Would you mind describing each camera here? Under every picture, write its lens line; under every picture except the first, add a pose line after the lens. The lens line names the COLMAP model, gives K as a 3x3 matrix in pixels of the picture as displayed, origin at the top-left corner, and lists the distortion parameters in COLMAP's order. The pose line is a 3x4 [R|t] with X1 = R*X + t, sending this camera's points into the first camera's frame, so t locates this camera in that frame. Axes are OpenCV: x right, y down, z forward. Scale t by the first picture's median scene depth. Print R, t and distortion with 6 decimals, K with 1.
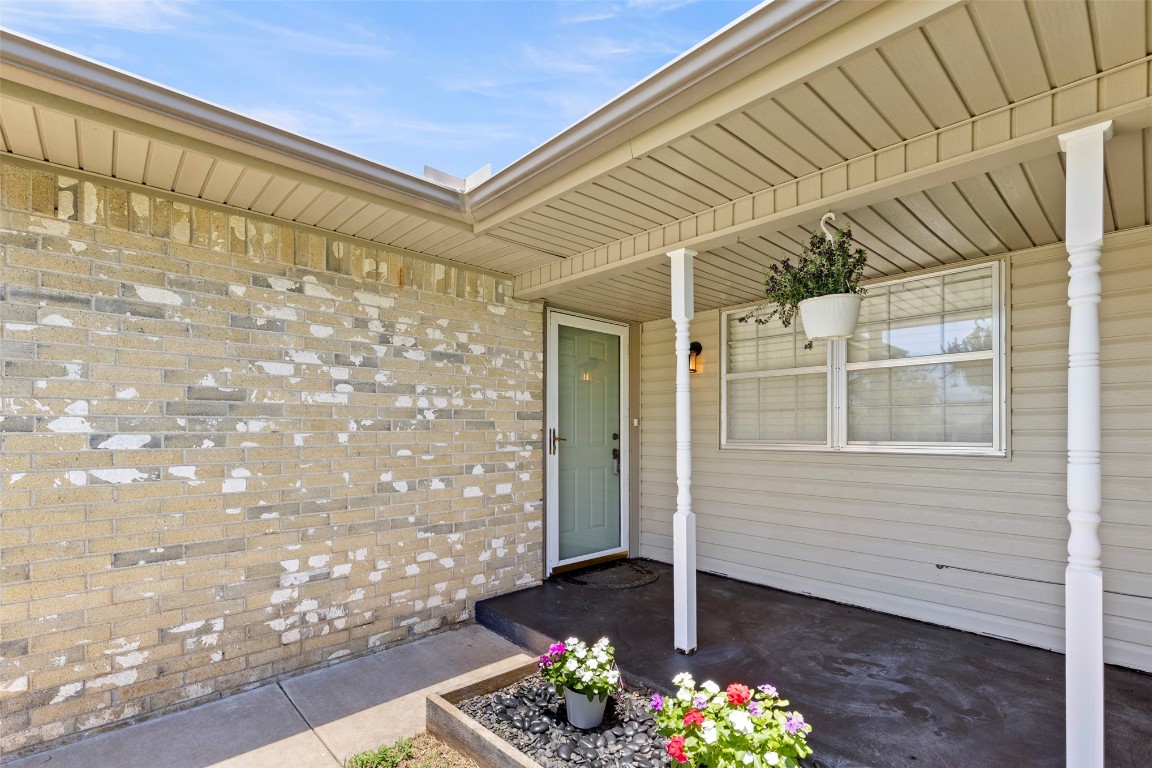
lens RADIAL K [[522.8, 0, 582.5], [0, 522.8, 433.7], [0, 0, 1]] dist [0.007213, -0.001450]
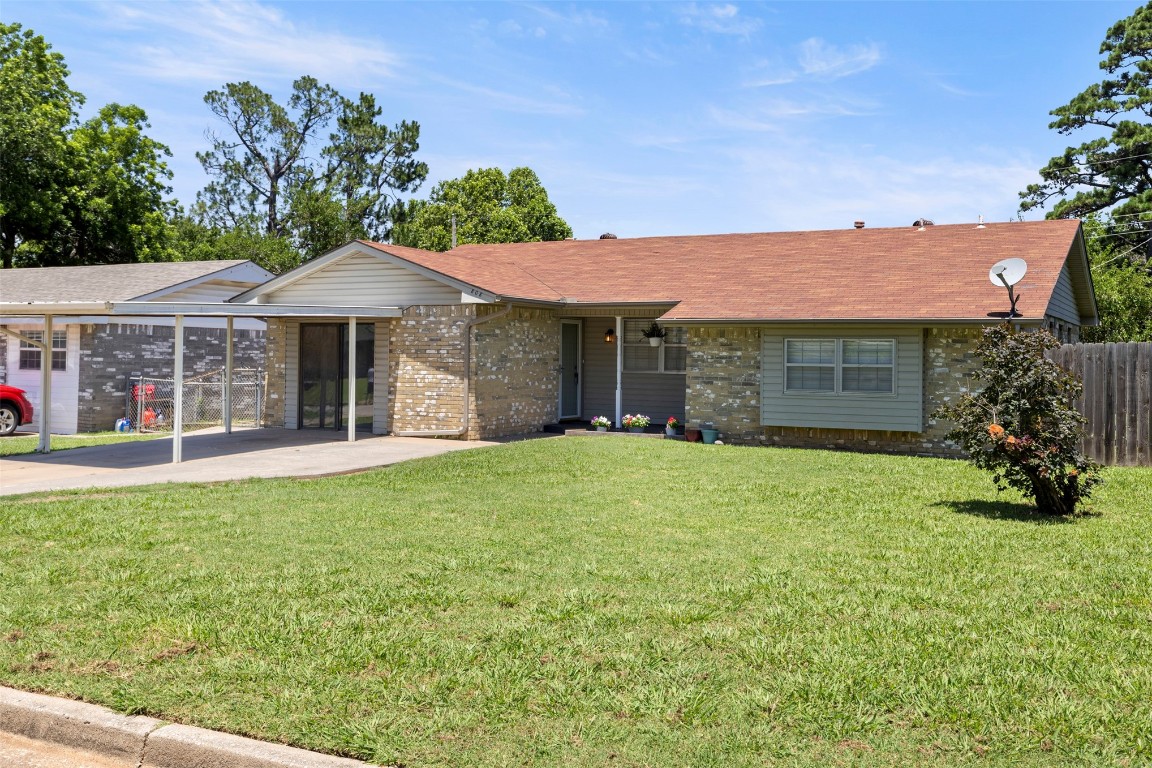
lens RADIAL K [[1165.6, 0, 579.5], [0, 1165.6, 381.1], [0, 0, 1]] dist [-0.007321, 0.000000]
pose [[0.947409, 0.005189, 0.319984, -2.045486], [-0.012821, 0.999681, 0.021749, -0.060720], [-0.319769, -0.024708, 0.947173, -5.056938]]
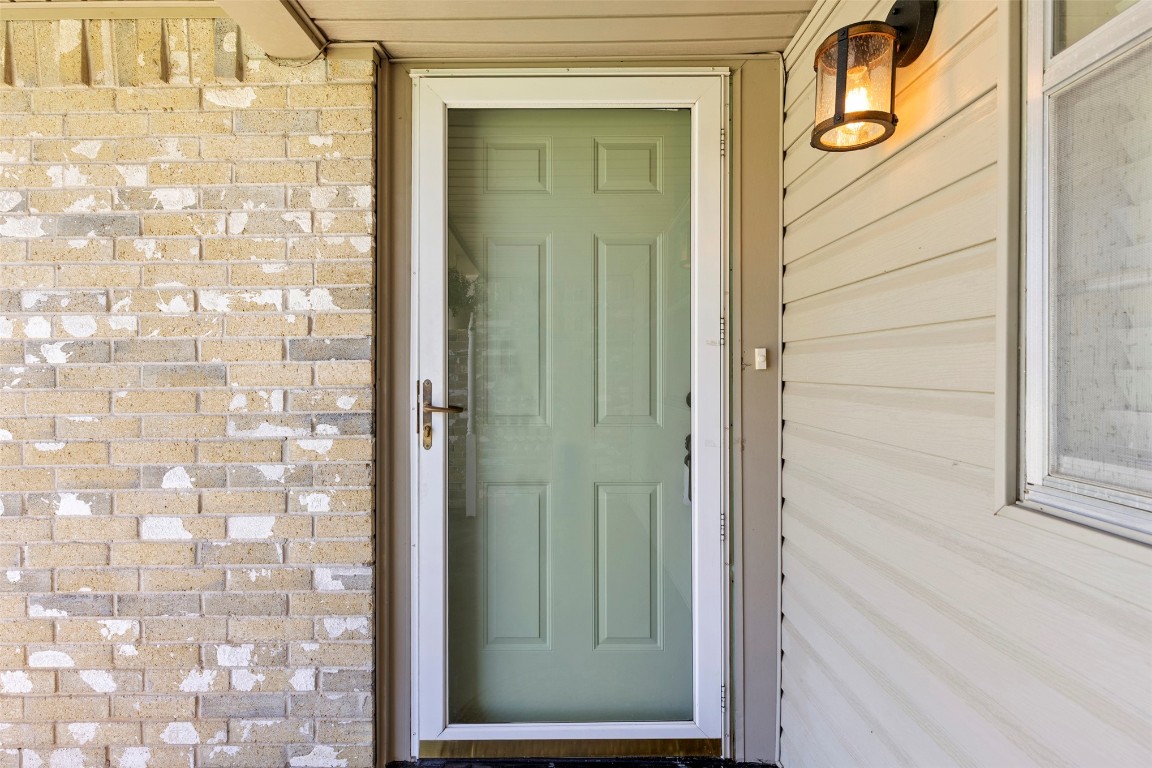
lens RADIAL K [[522.8, 0, 569.7], [0, 522.8, 377.1], [0, 0, 1]] dist [0.007213, -0.001450]
pose [[0.721051, 0.004285, -0.692869, 0.331331], [0.001538, 0.999969, 0.007784, -0.017569], [0.692881, -0.006678, 0.721021, 0.912583]]
